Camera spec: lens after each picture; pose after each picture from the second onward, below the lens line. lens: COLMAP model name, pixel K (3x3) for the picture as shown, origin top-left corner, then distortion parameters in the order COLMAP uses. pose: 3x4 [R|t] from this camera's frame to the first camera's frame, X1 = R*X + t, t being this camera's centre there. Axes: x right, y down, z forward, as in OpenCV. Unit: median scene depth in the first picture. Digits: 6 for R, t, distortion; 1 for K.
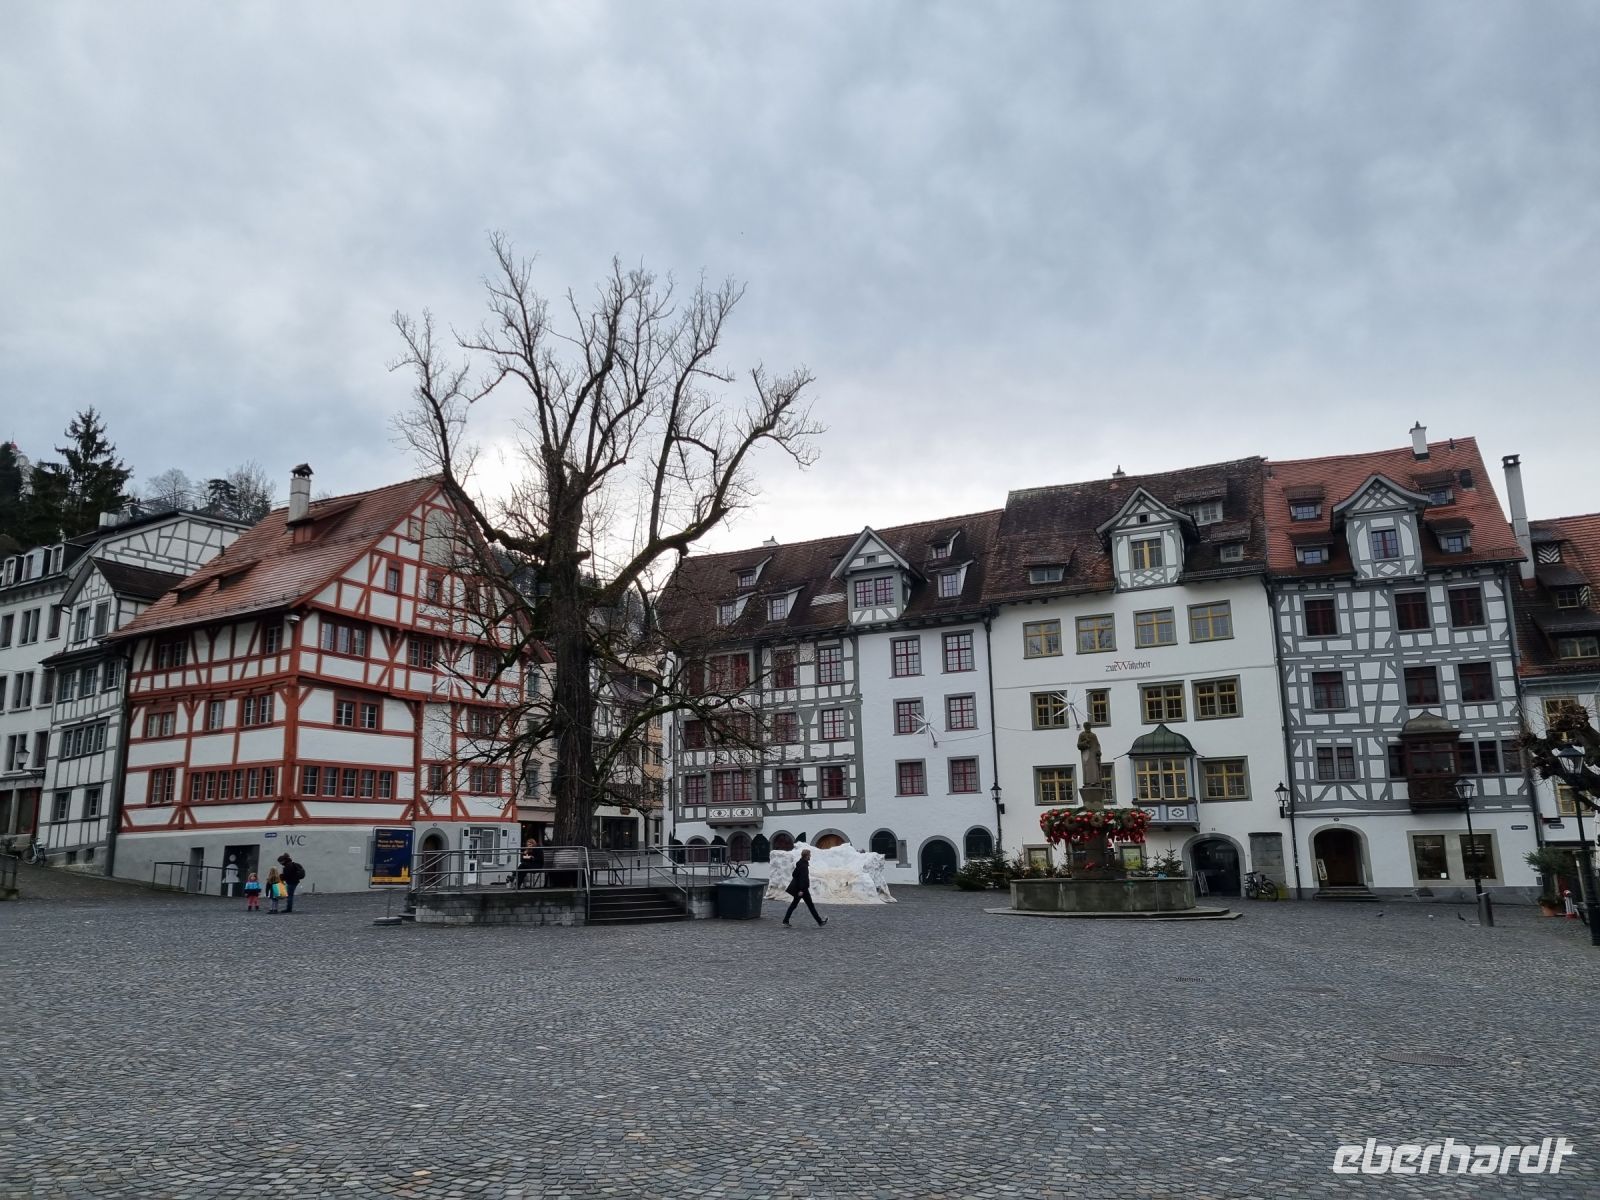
lens RADIAL K [[1197.8, 0, 800.6], [0, 1197.8, 600.7], [0, 0, 1]] dist [0.074013, -0.052592]
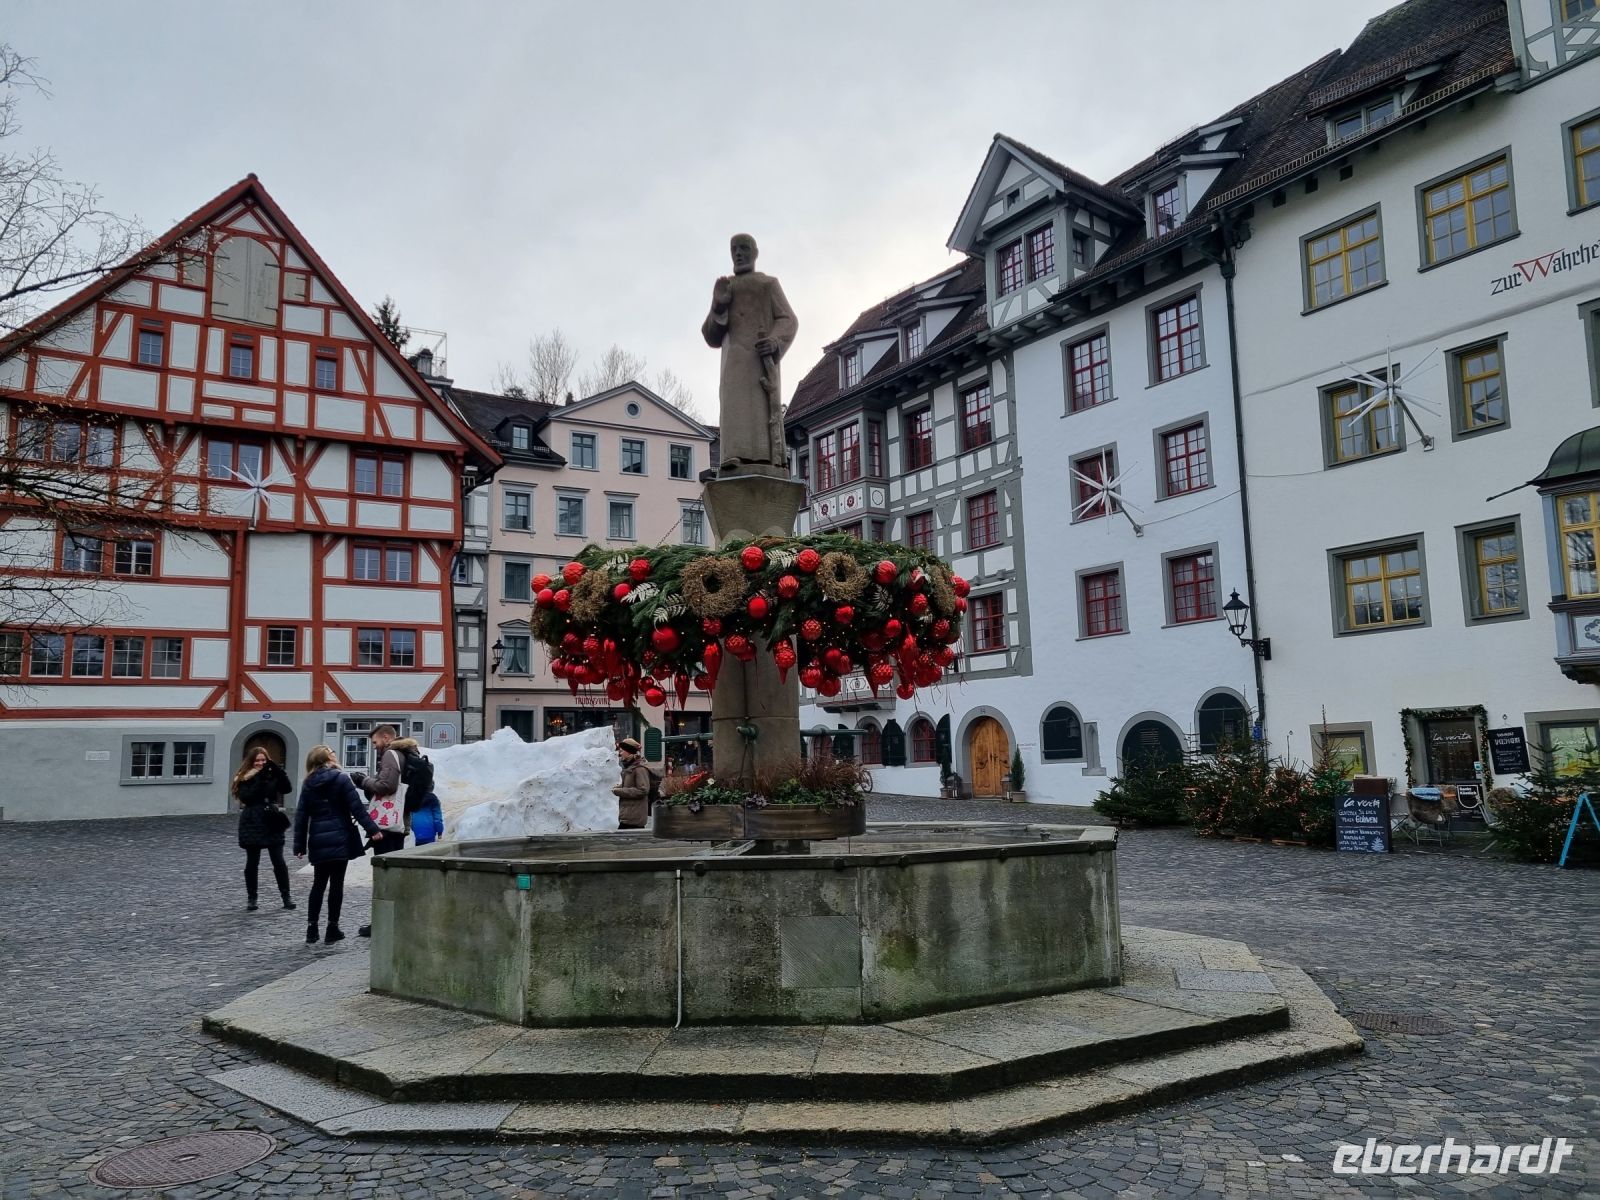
lens RADIAL K [[1197.8, 0, 803.5], [0, 1197.8, 594.6], [0, 0, 1]] dist [0.074013, -0.052592]
pose [[0.859686, -0.079793, -0.504552, 0.250102], [0.117846, 0.992061, 0.043903, 0.111228], [0.497043, -0.097202, 0.862264, 0.517248]]
